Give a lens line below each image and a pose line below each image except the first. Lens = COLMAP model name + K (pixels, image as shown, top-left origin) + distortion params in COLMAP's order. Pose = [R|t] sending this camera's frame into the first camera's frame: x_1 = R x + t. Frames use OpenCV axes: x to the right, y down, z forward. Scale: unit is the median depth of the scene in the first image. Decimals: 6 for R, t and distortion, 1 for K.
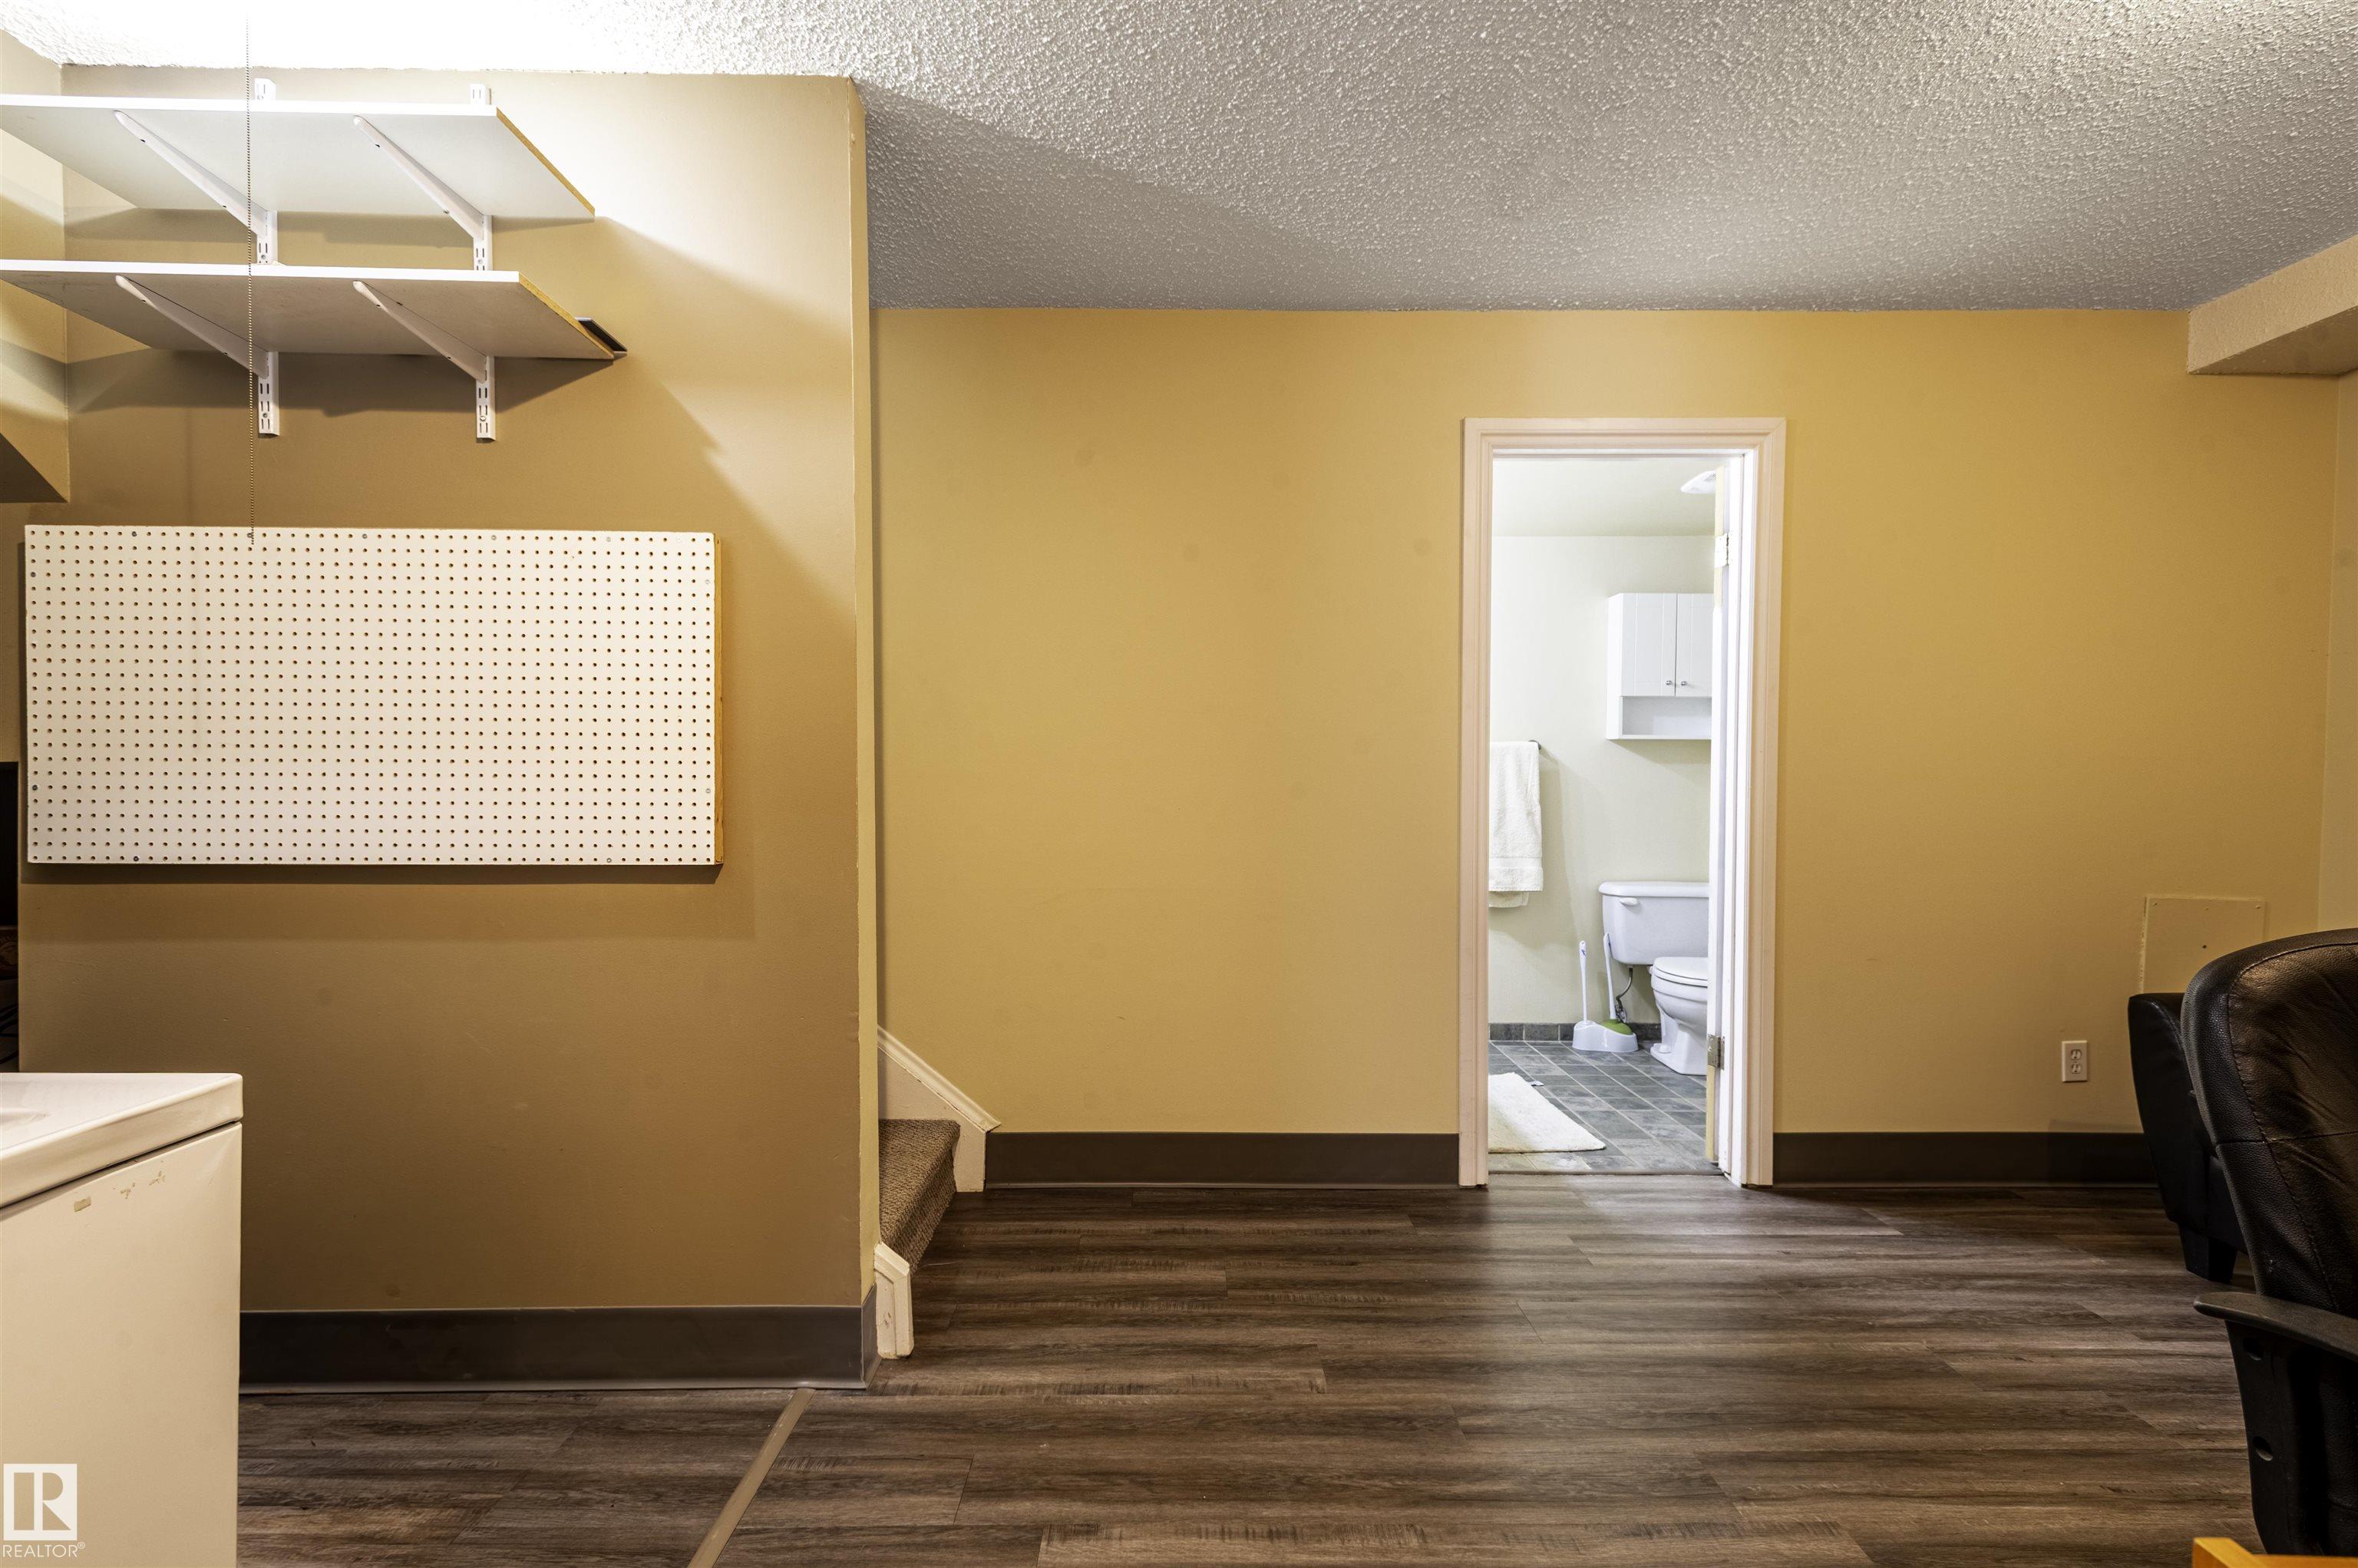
lens RADIAL K [[1129.6, 0, 1171.7], [0, 1129.6, 794.8], [0, 0, 1]] dist [0.006657, -0.003525]
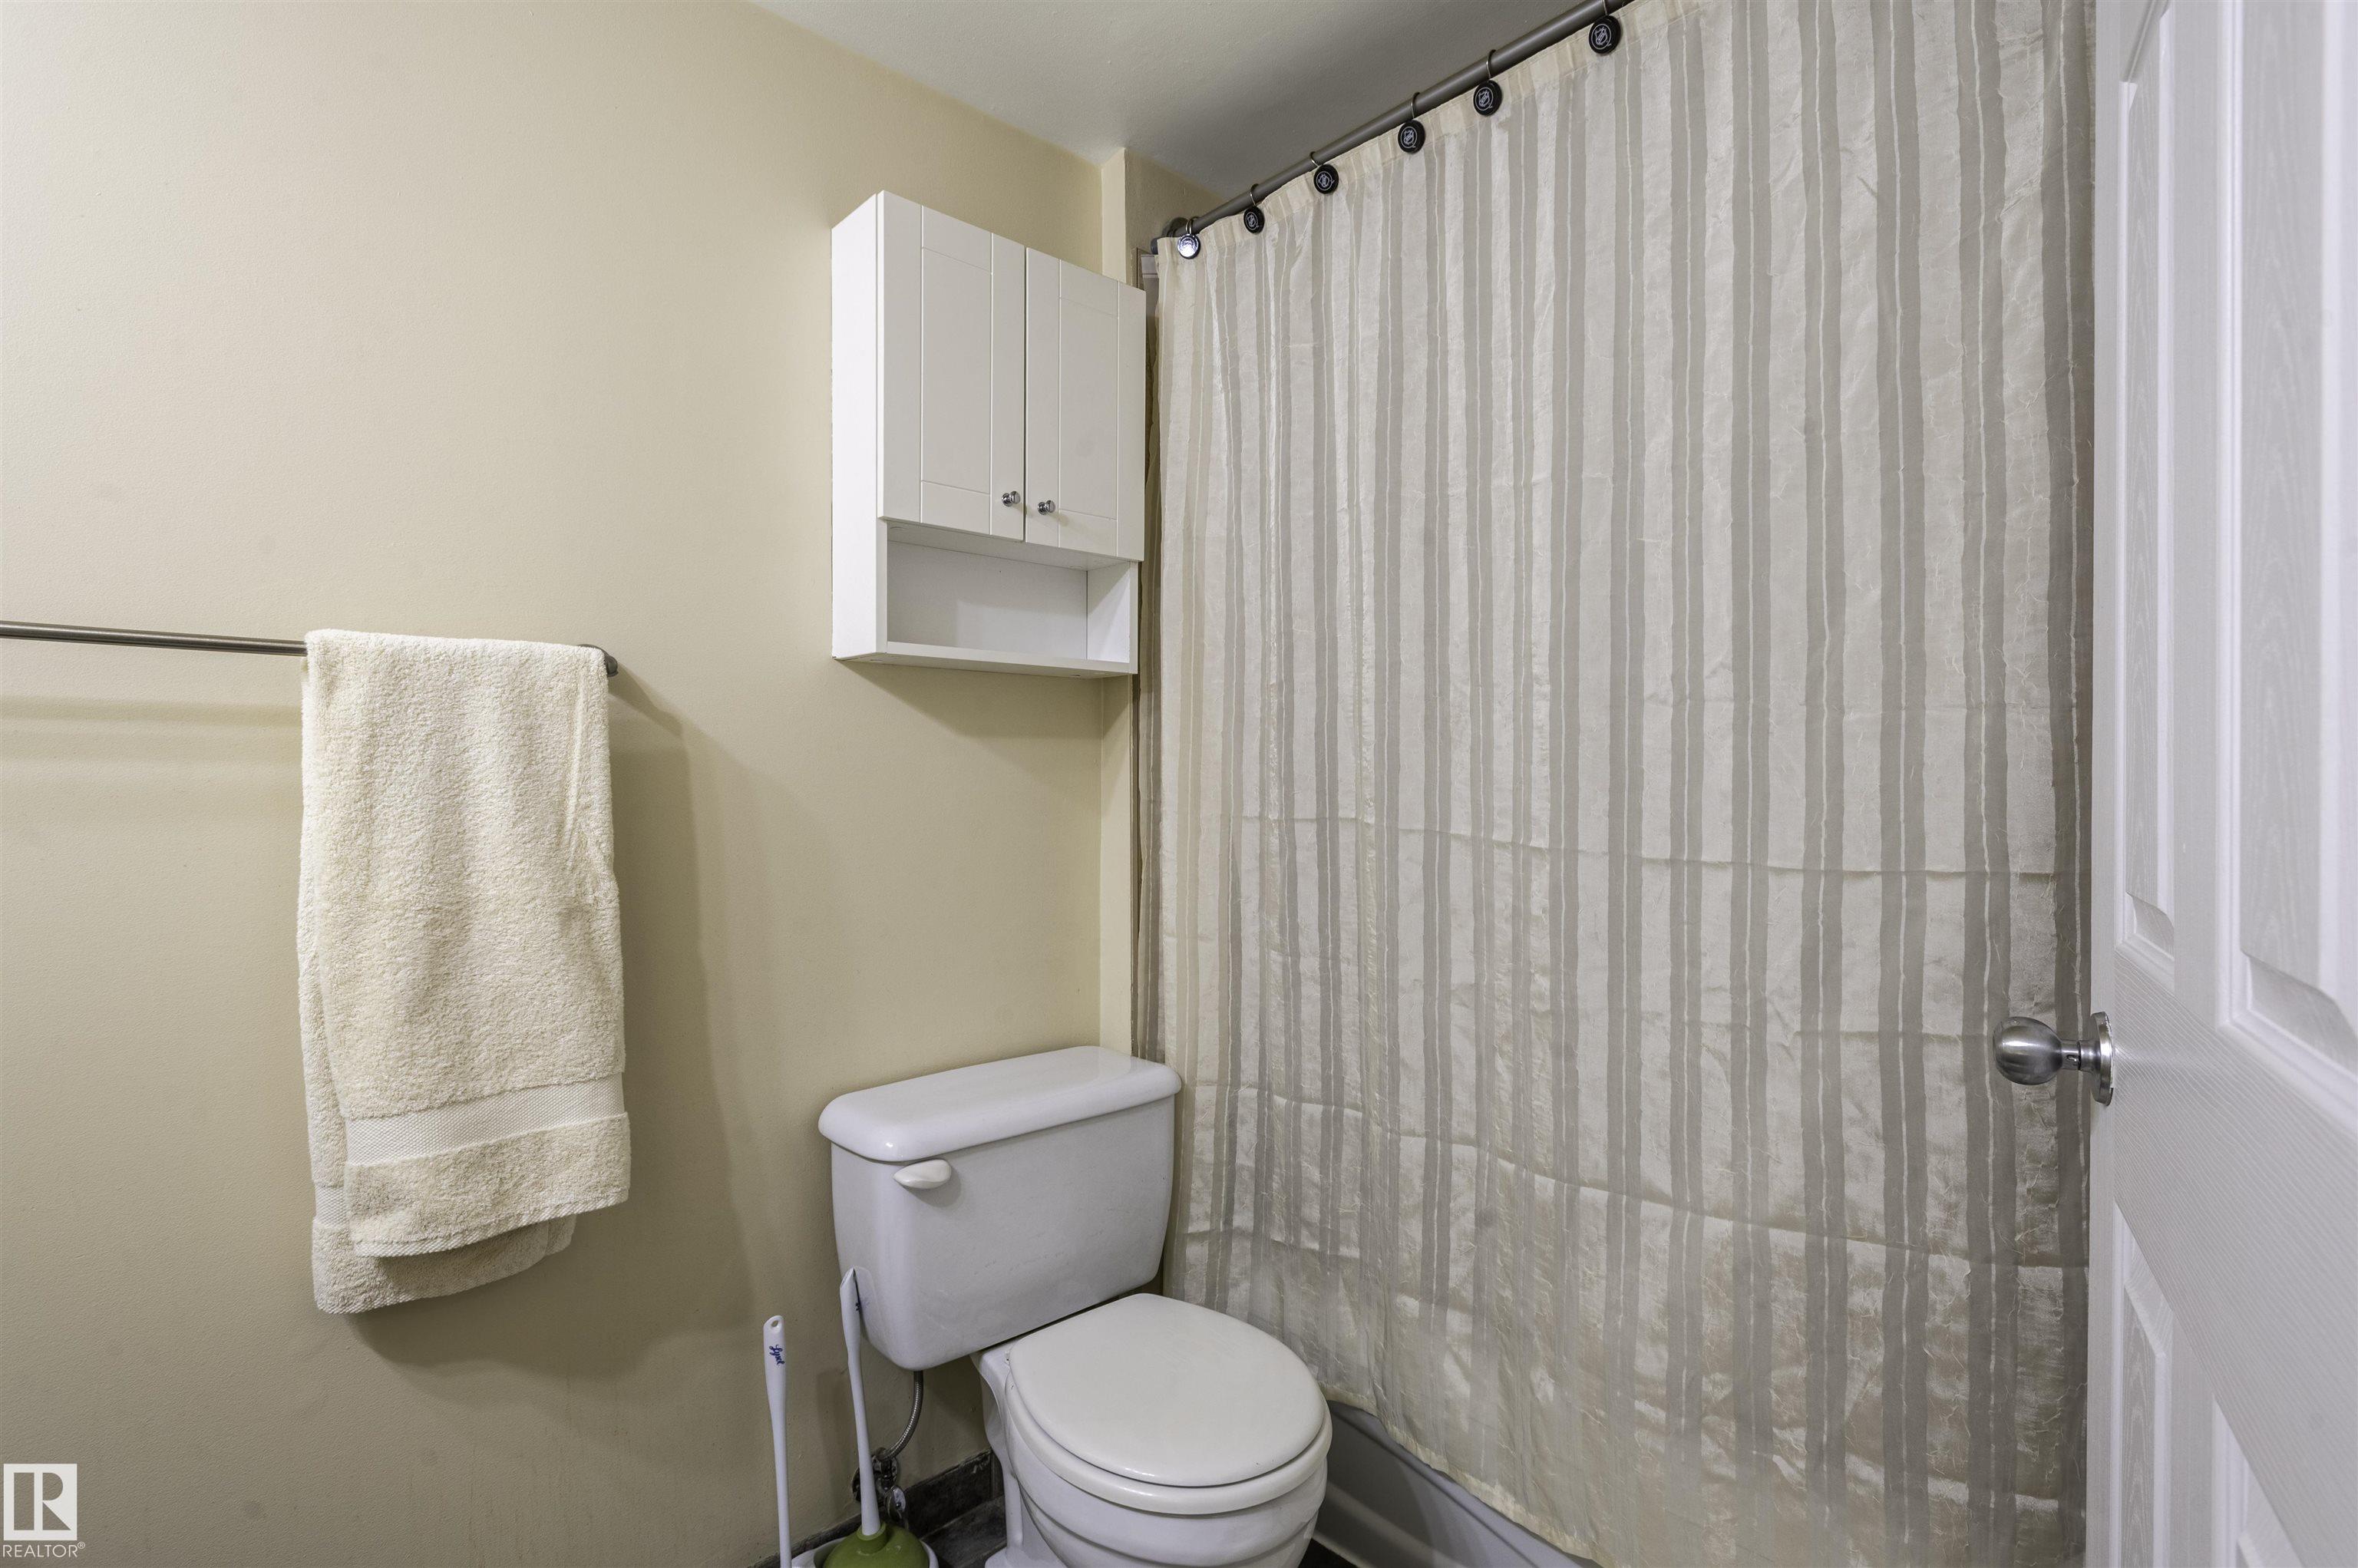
lens RADIAL K [[1129.6, 0, 1171.7], [0, 1129.6, 794.8], [0, 0, 1]] dist [0.006657, -0.003525]
pose [[0.739725, -0.015092, 0.672741, 0.269800], [0.014072, 0.999877, 0.006959, -0.012107], [-0.672763, 0.004319, 0.739846, 0.789059]]
